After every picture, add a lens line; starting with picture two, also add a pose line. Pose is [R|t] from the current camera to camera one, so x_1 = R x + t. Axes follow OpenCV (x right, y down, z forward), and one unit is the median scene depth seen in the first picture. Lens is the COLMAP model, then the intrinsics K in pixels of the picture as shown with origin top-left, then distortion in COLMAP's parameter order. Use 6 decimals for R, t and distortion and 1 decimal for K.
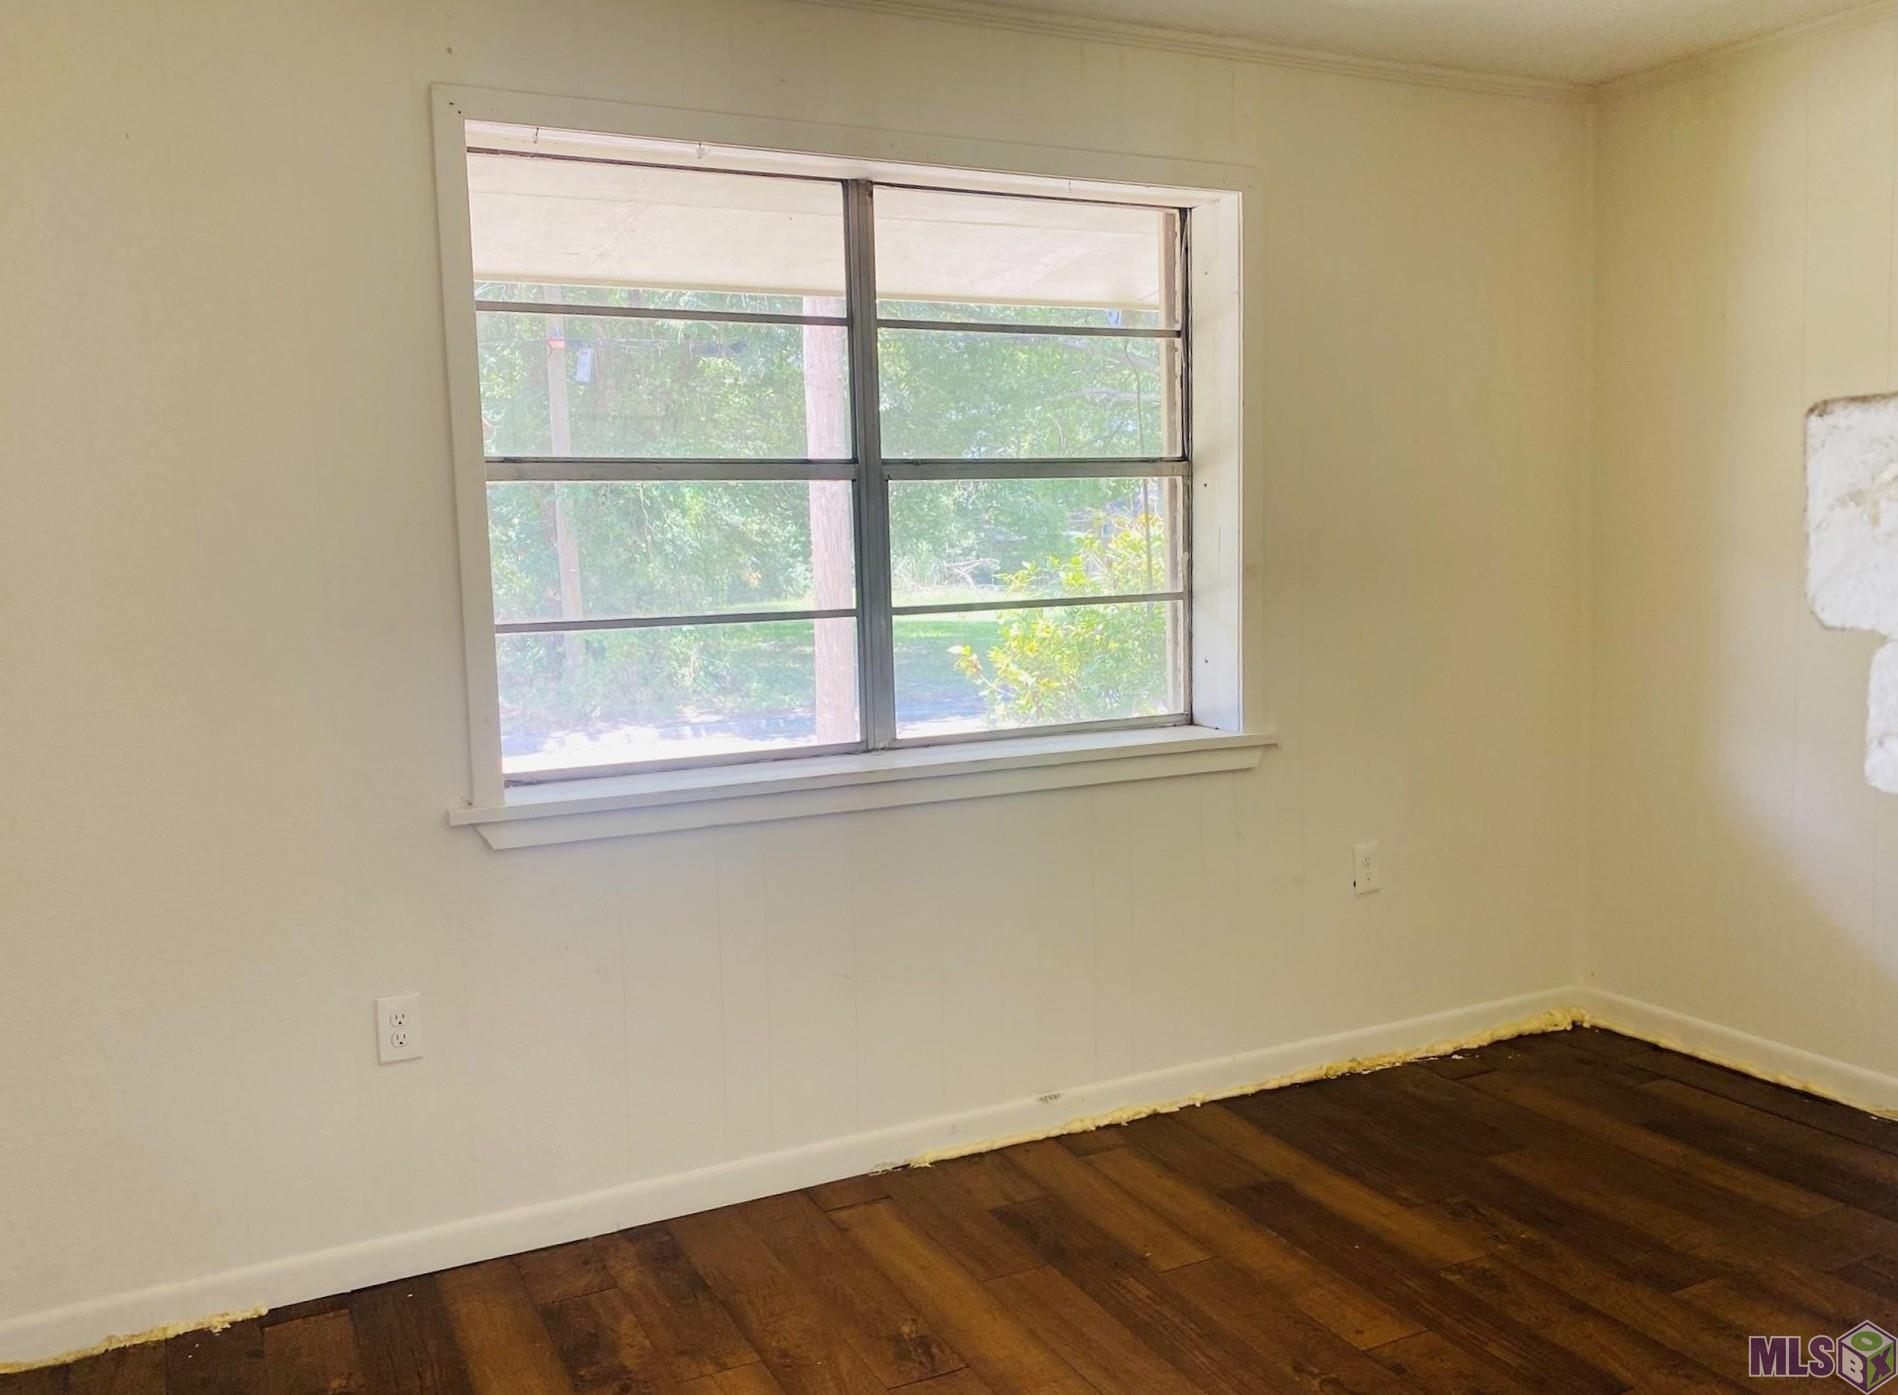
lens RADIAL K [[1466.8, 0, 960.3], [0, 1466.8, 720.0], [0, 0, 1]] dist [-0.005490, -0.011151]
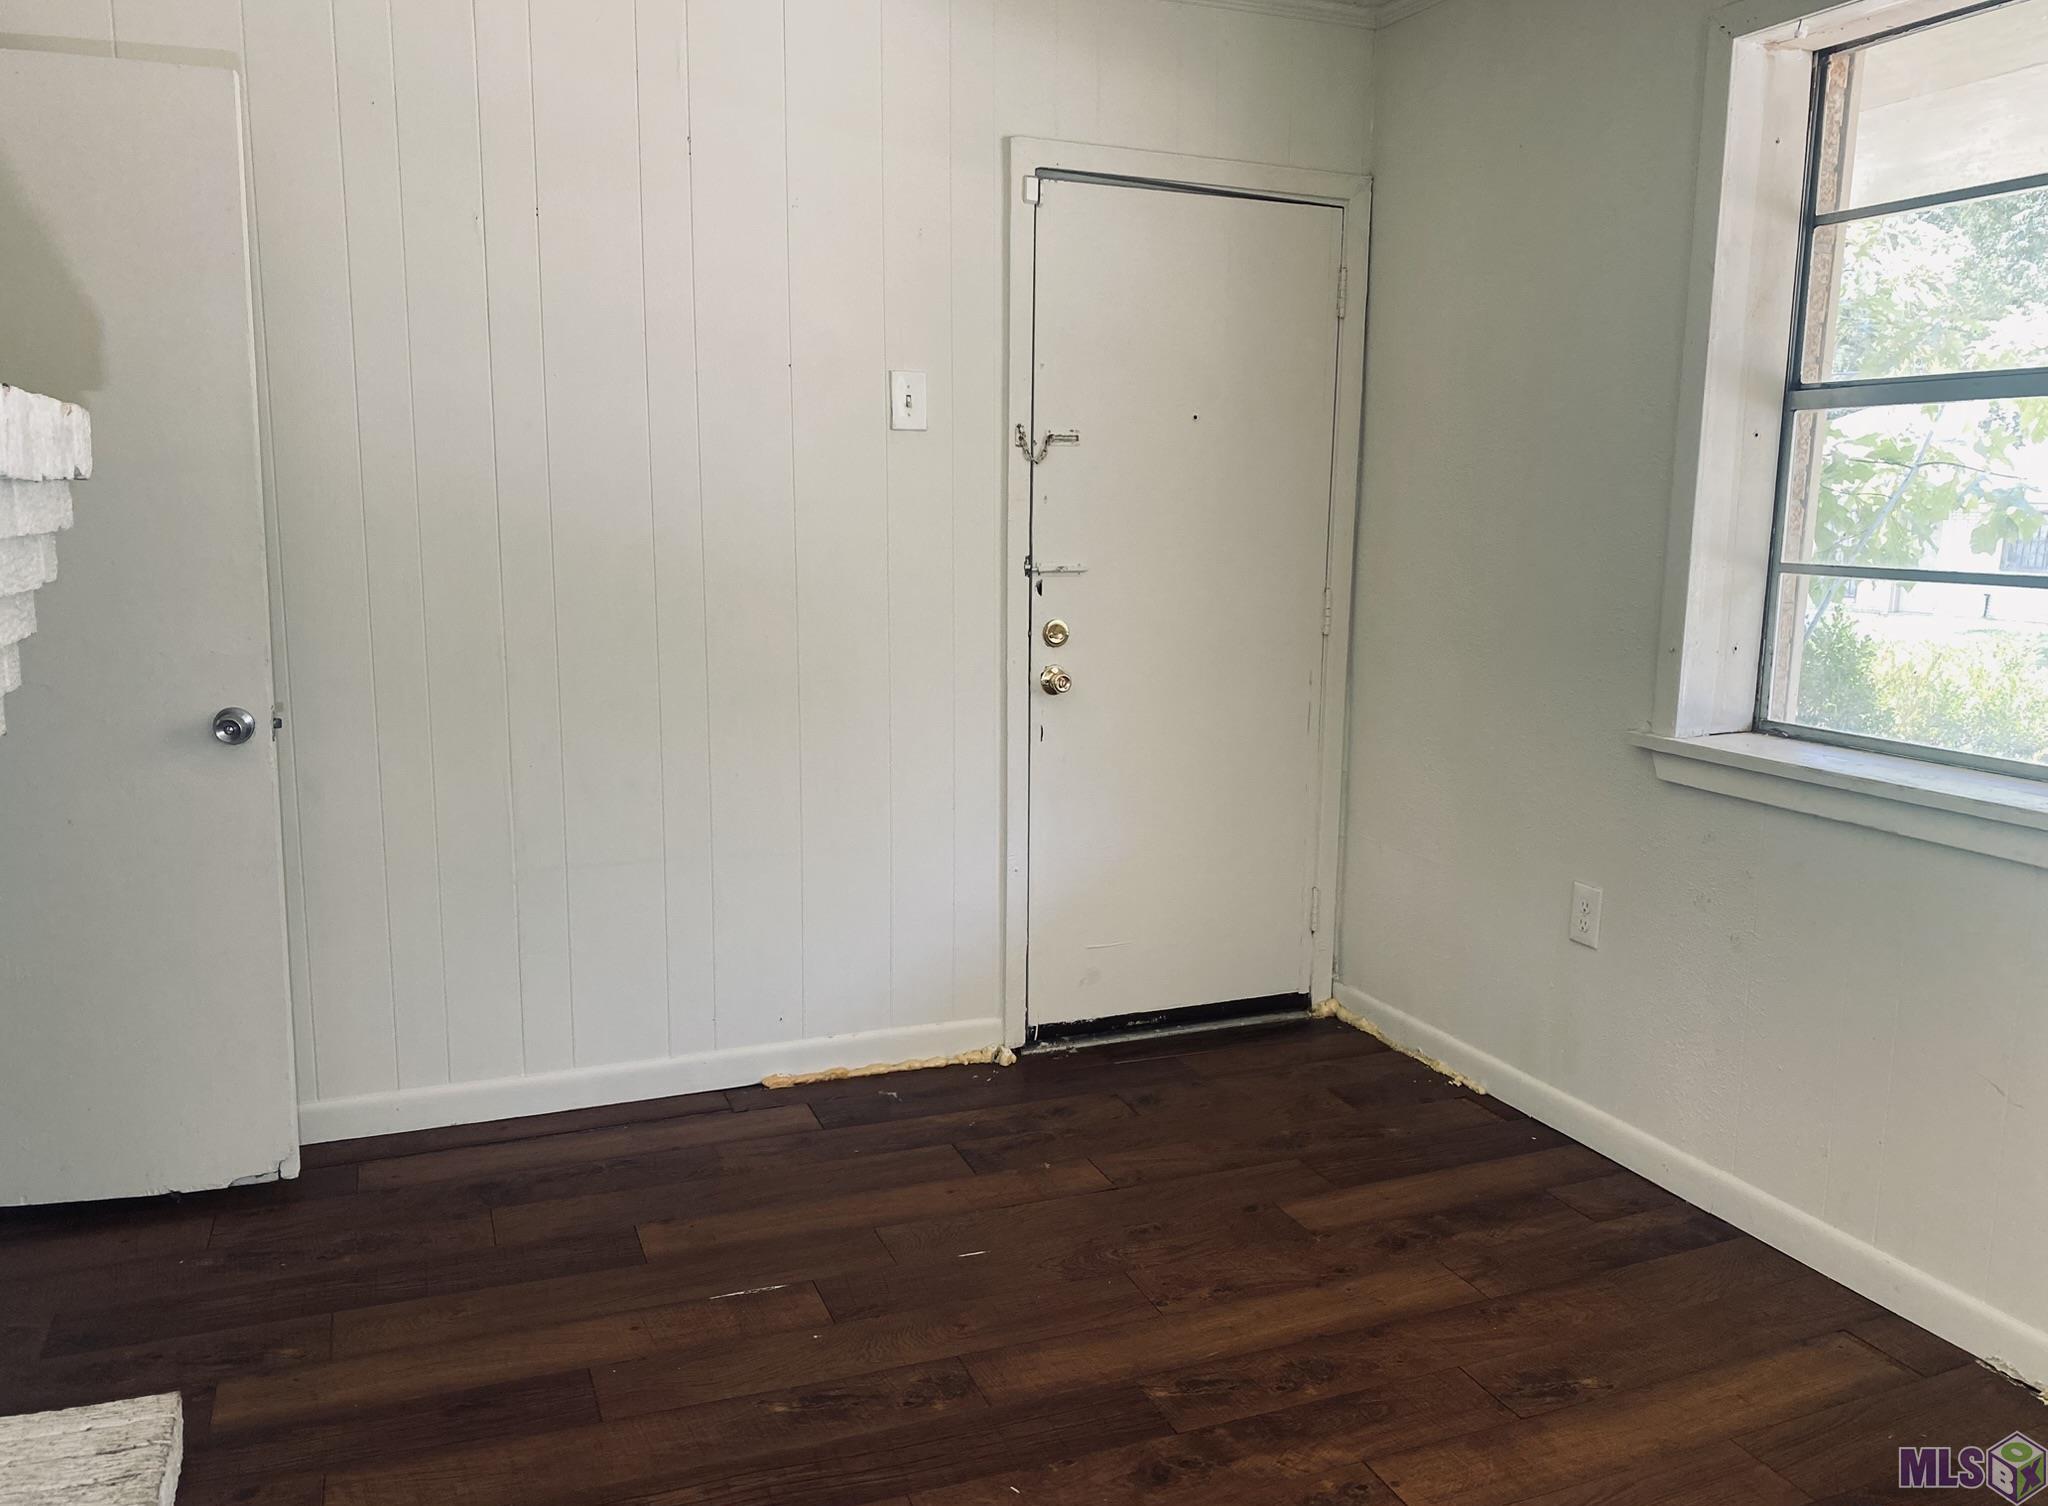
lens RADIAL K [[1582.7, 0, 1036.2], [0, 1582.7, 777.2], [0, 0, 1]] dist [-0.005490, -0.011151]
pose [[-0.060495, 0.209122, -0.976016, 0.790694], [-0.124021, 0.968656, 0.215232, -0.096892], [0.990434, 0.134067, -0.032664, 0.614636]]
